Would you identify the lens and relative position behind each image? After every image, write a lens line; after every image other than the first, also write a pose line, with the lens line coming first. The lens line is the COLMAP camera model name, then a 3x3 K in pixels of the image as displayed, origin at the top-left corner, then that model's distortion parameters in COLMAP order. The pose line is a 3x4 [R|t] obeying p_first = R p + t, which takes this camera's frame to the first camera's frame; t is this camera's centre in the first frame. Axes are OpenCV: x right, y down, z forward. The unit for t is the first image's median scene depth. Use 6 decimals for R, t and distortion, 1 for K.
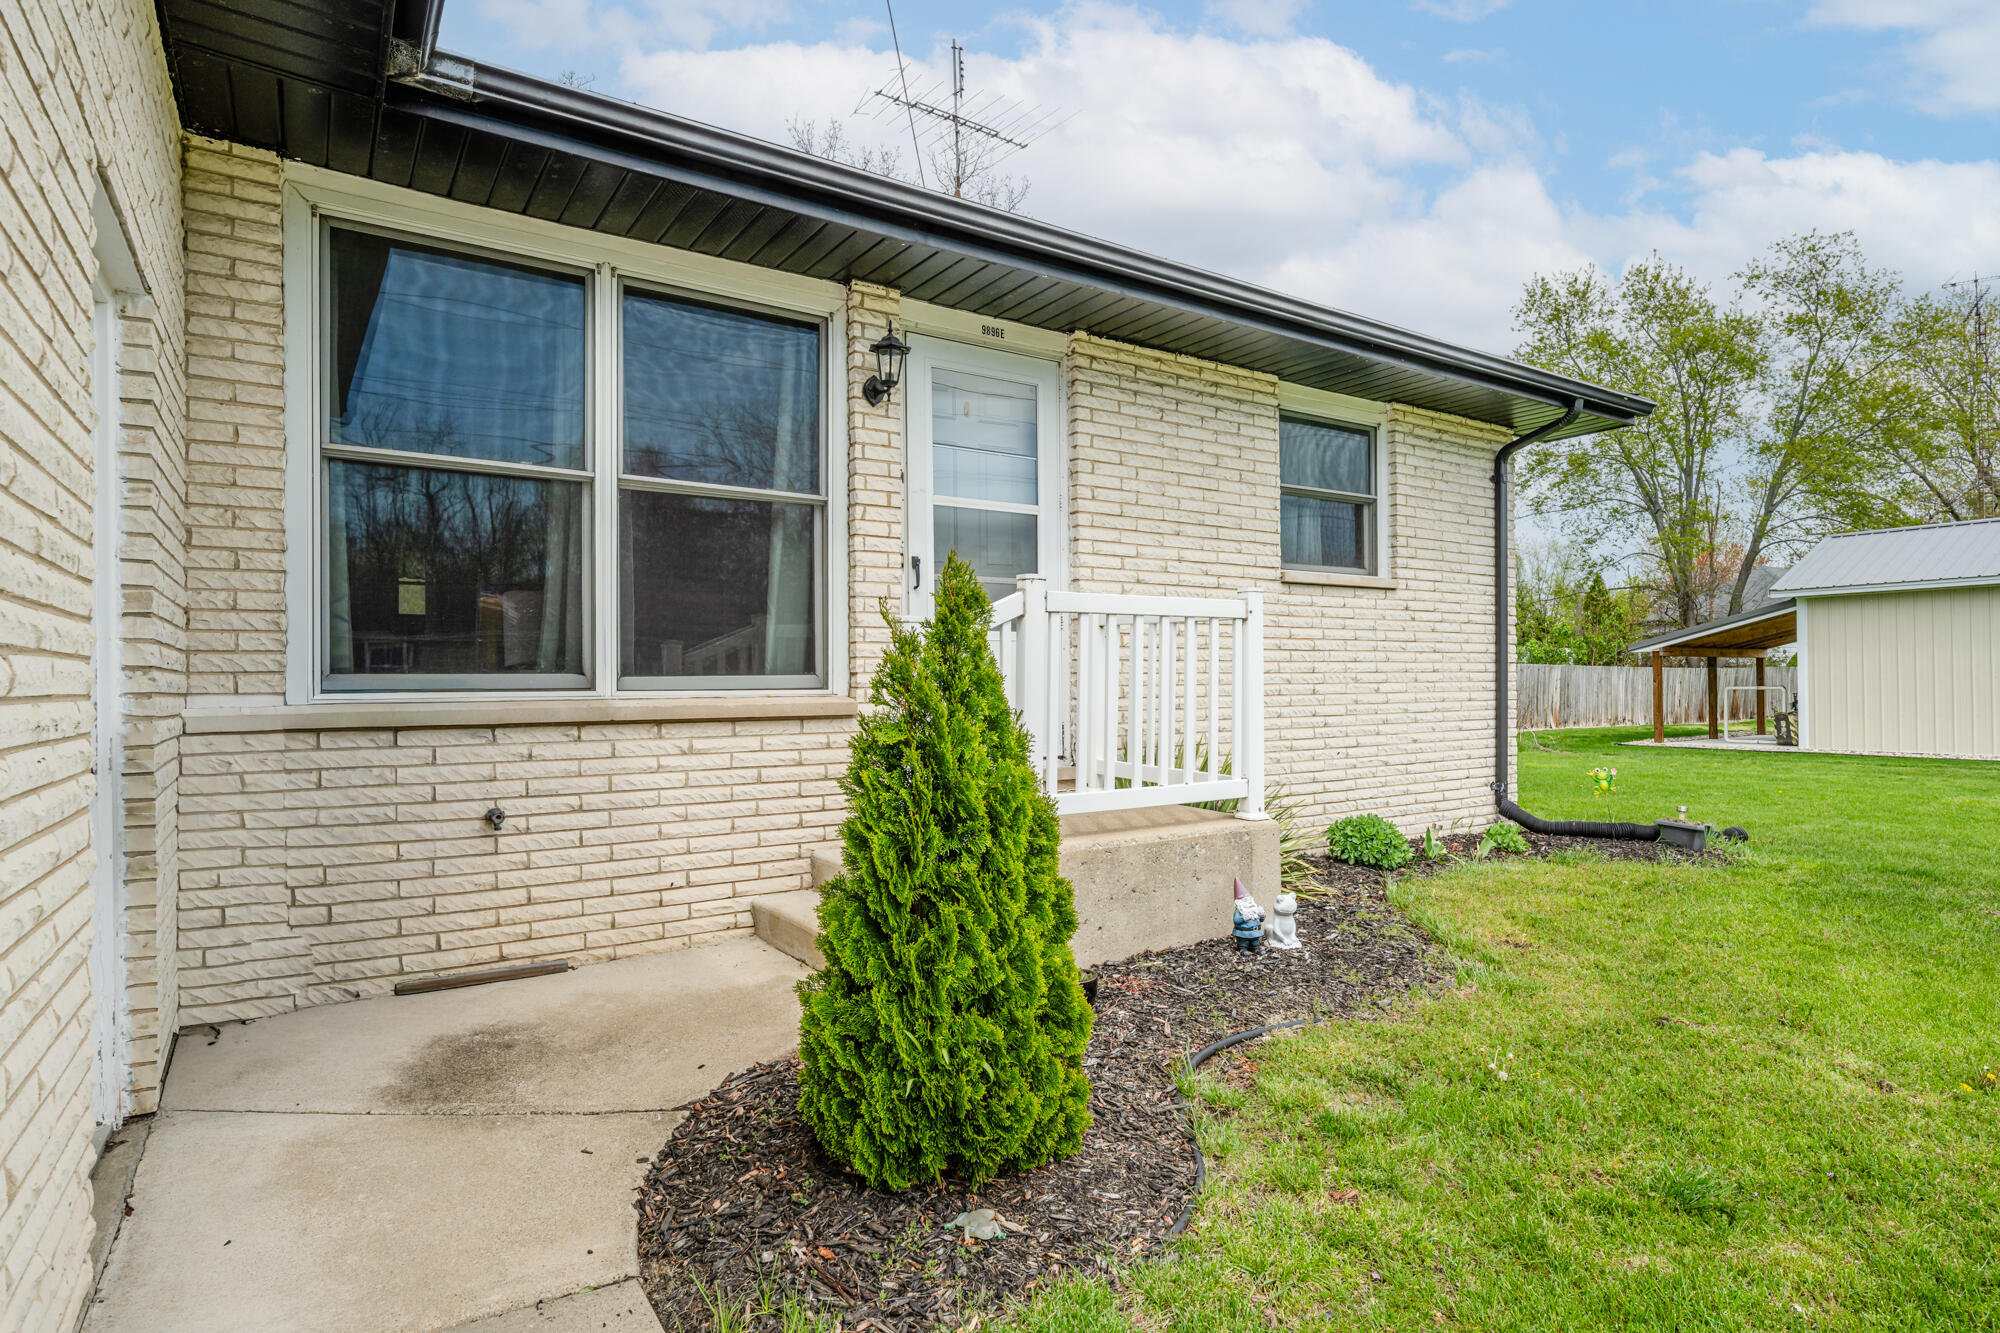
lens RADIAL K [[1093.2, 0, 1004.4], [0, 1093.2, 691.0], [0, 0, 1]] dist [0.001536, 0.000042]
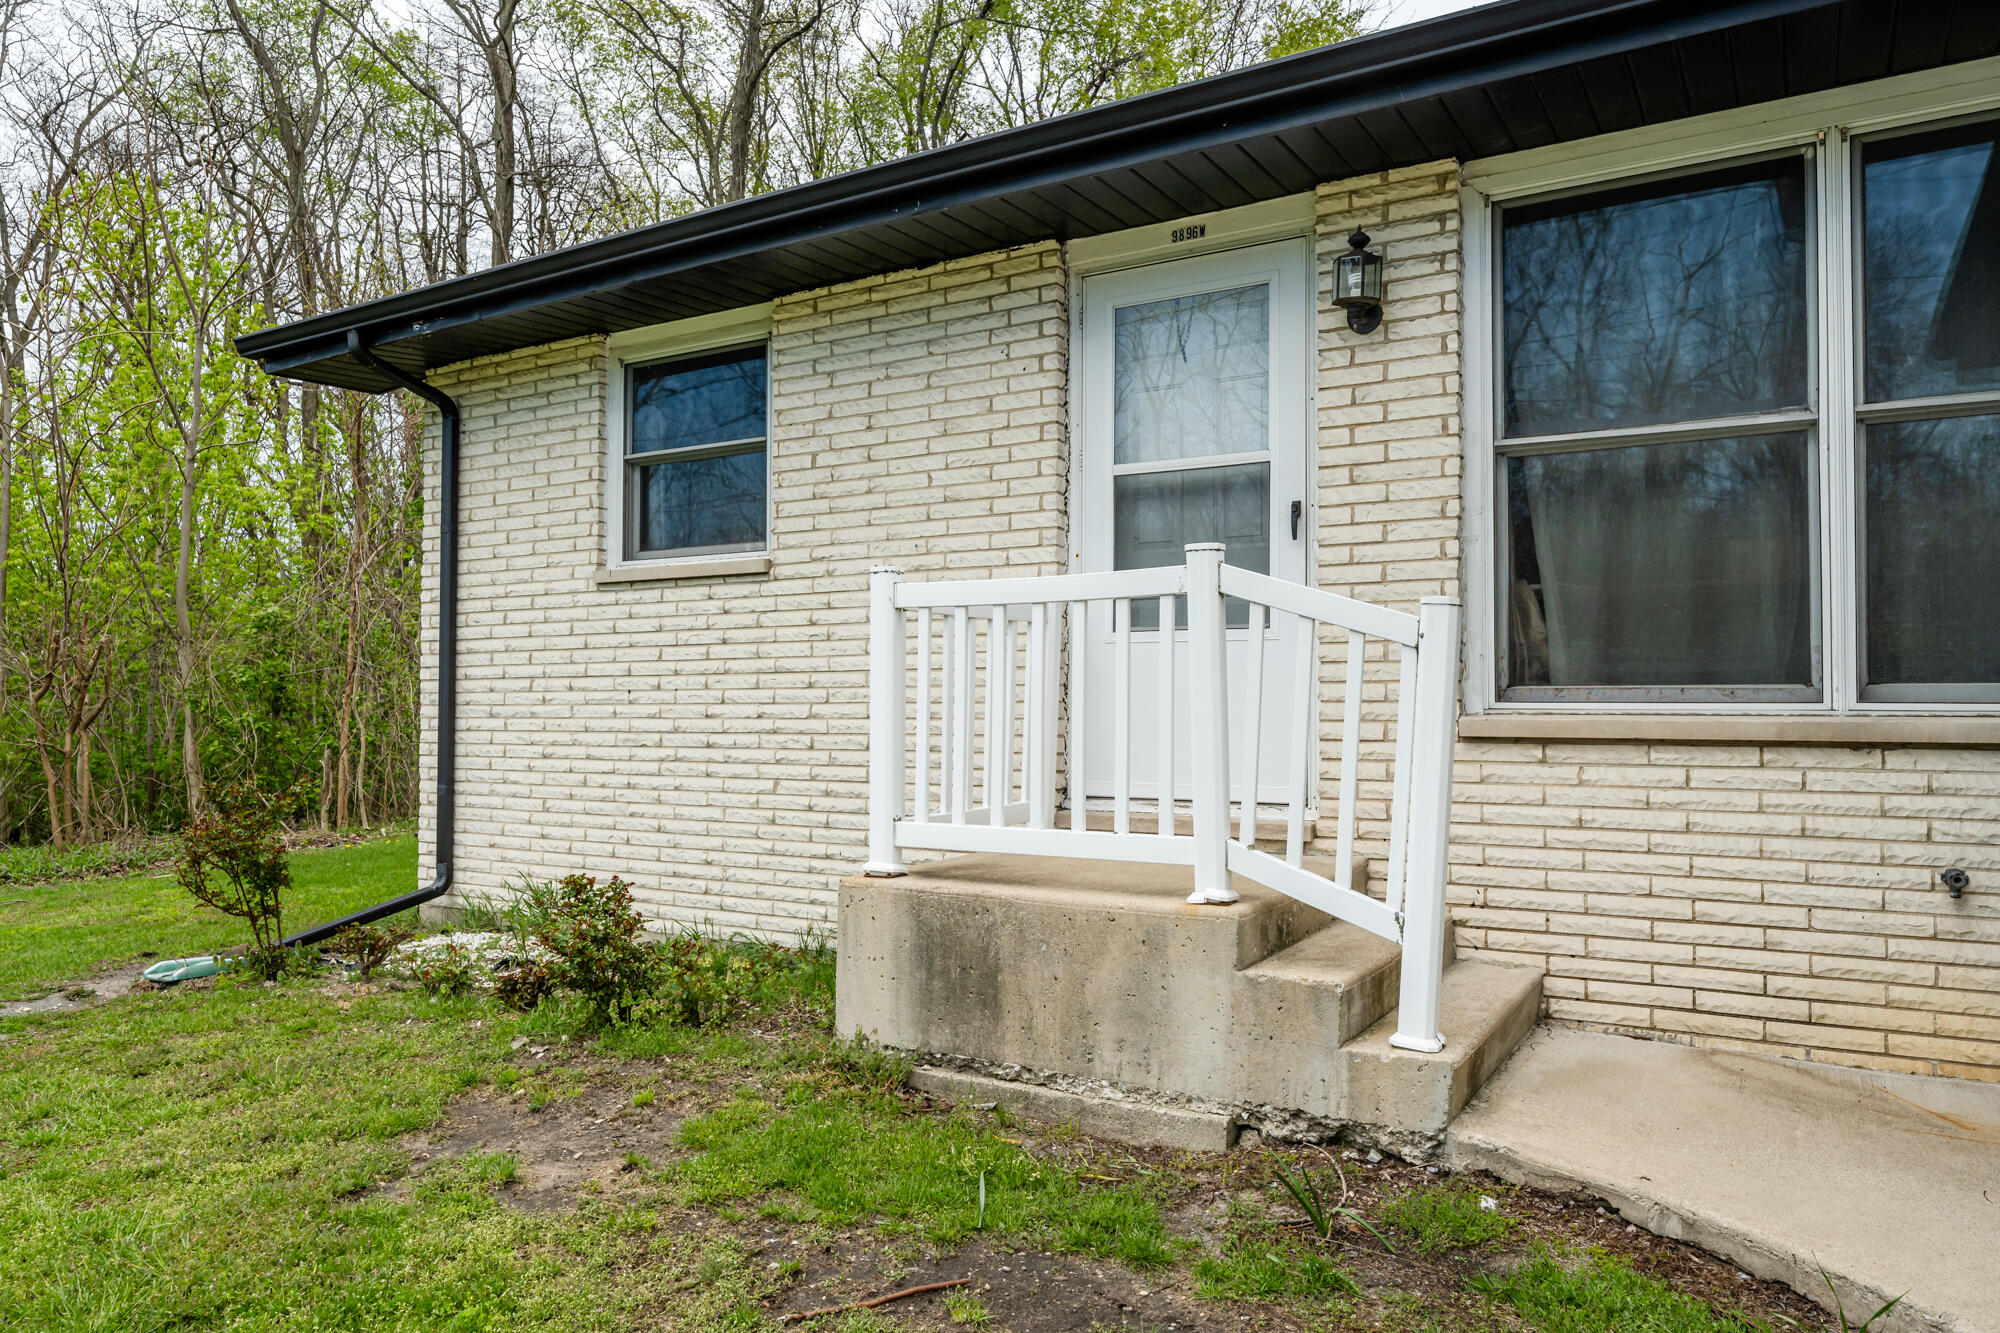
lens RADIAL K [[1294.9, 0, 1000.0], [0, 1294.9, 666.5], [0, 0, 1]] dist [-0.005536, -0.002432]
pose [[0.437682, -0.021284, -0.898878, 0.311228], [-0.002793, 0.999683, -0.025030, -0.001689], [0.899126, 0.013466, 0.437484, 0.205963]]
